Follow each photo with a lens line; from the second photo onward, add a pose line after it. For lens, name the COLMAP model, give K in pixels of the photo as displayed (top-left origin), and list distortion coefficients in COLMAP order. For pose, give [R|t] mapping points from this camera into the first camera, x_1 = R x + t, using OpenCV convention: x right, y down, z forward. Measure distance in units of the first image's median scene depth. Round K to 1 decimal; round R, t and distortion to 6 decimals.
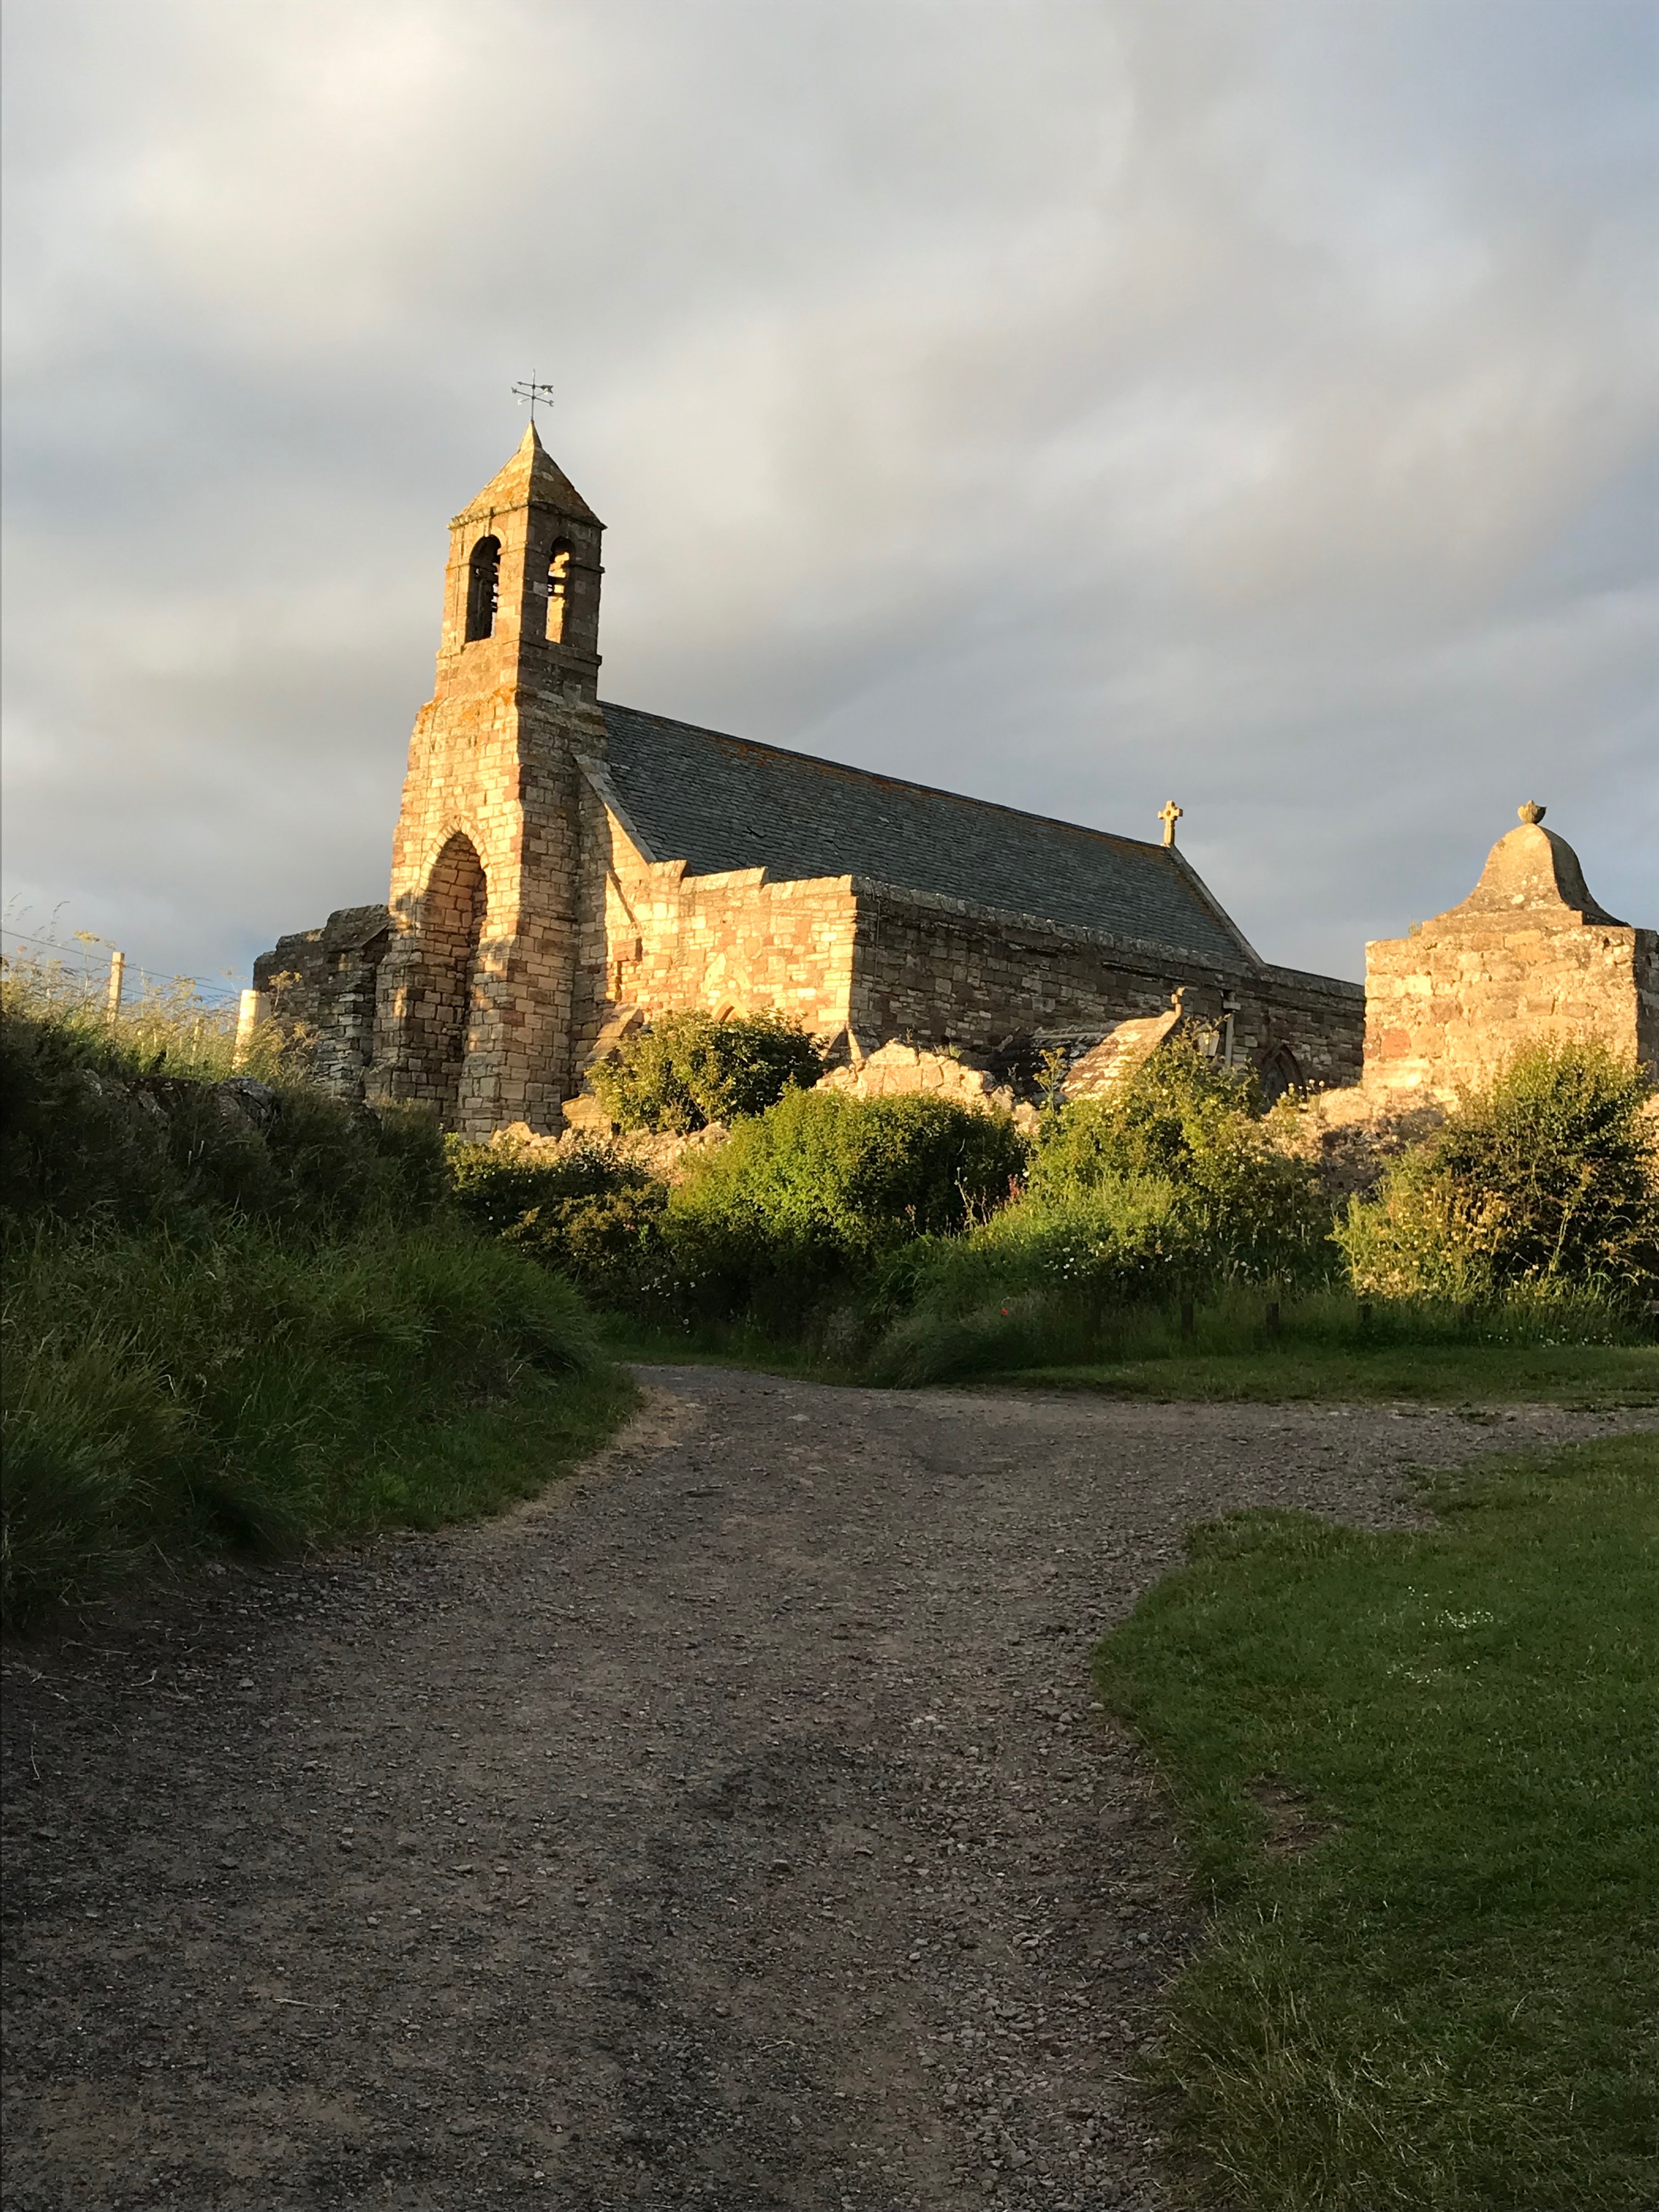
lens RADIAL K [[2831.5, 0, 830.1], [0, 2831.5, 1107.5], [0, 0, 1]] dist [0.015149, 0.000000]
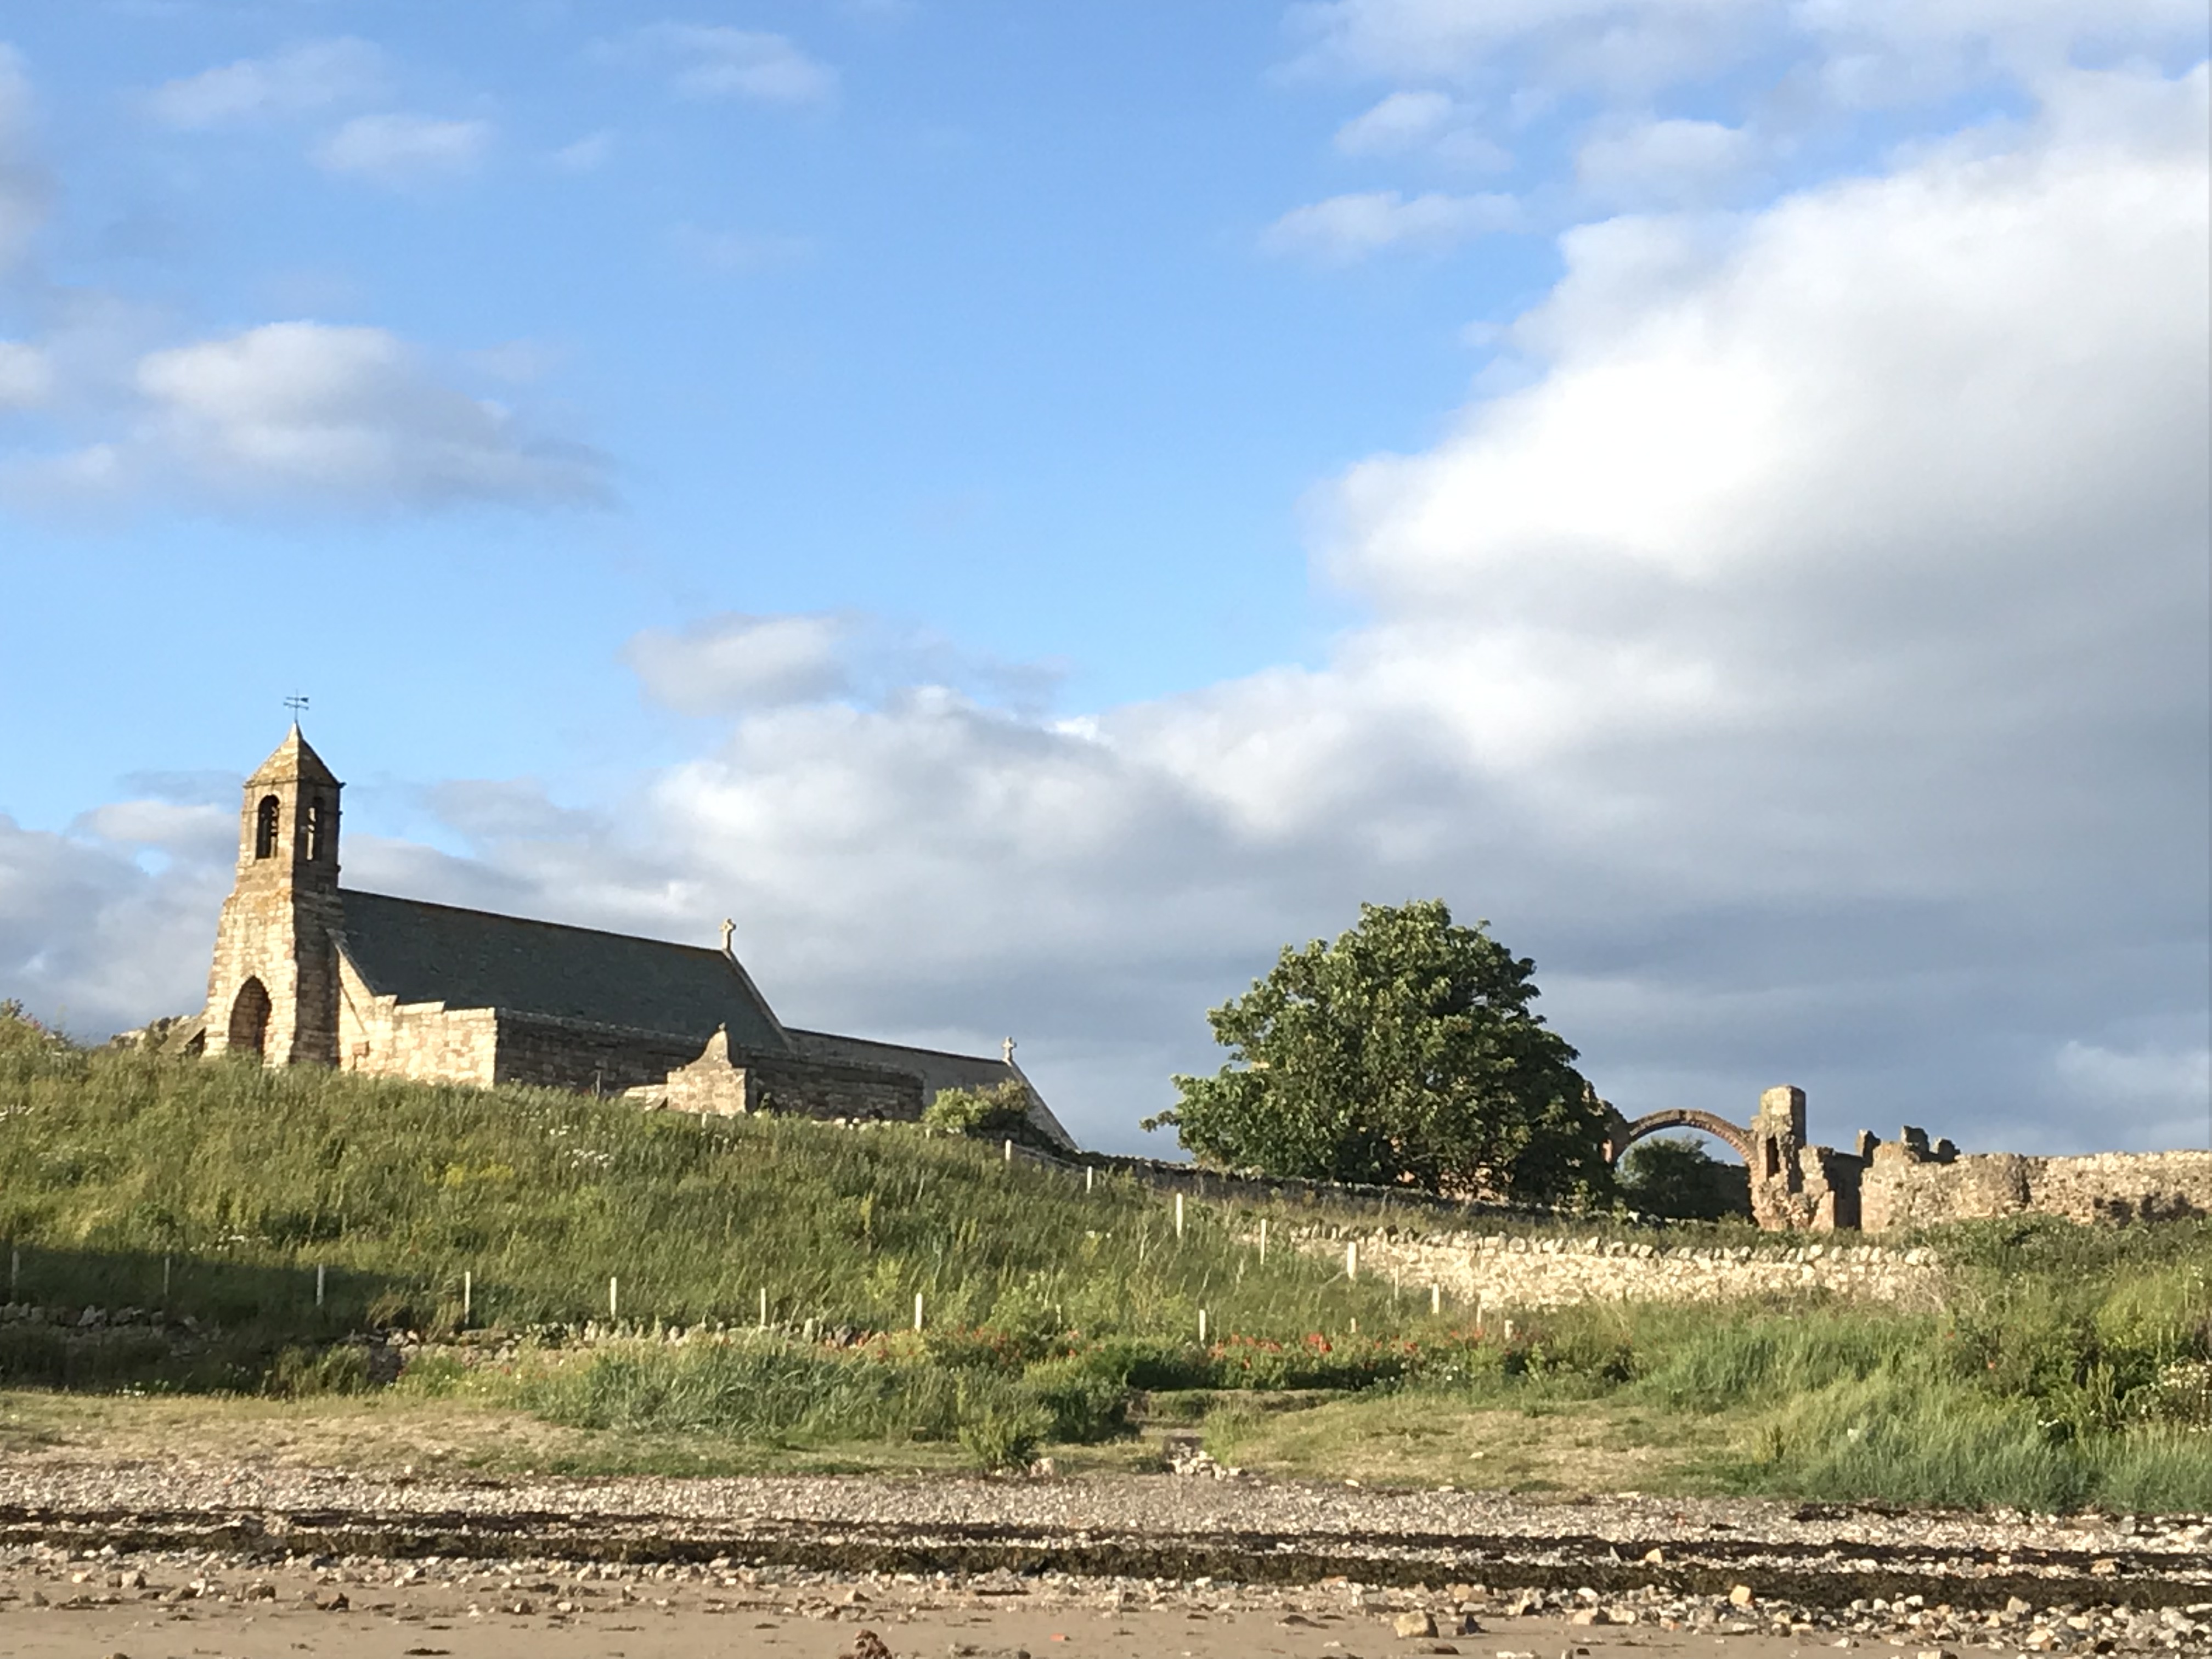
lens RADIAL K [[4682.3, 0, 1091.8], [0, 4682.3, 723.5], [0, 0, 1]] dist [0.200255, 0.000000]
pose [[0.992447, -0.007522, 0.122441, 0.018098], [0.018639, 0.995776, -0.089907, 0.011734], [-0.121247, 0.091510, 0.988395, -1.799360]]
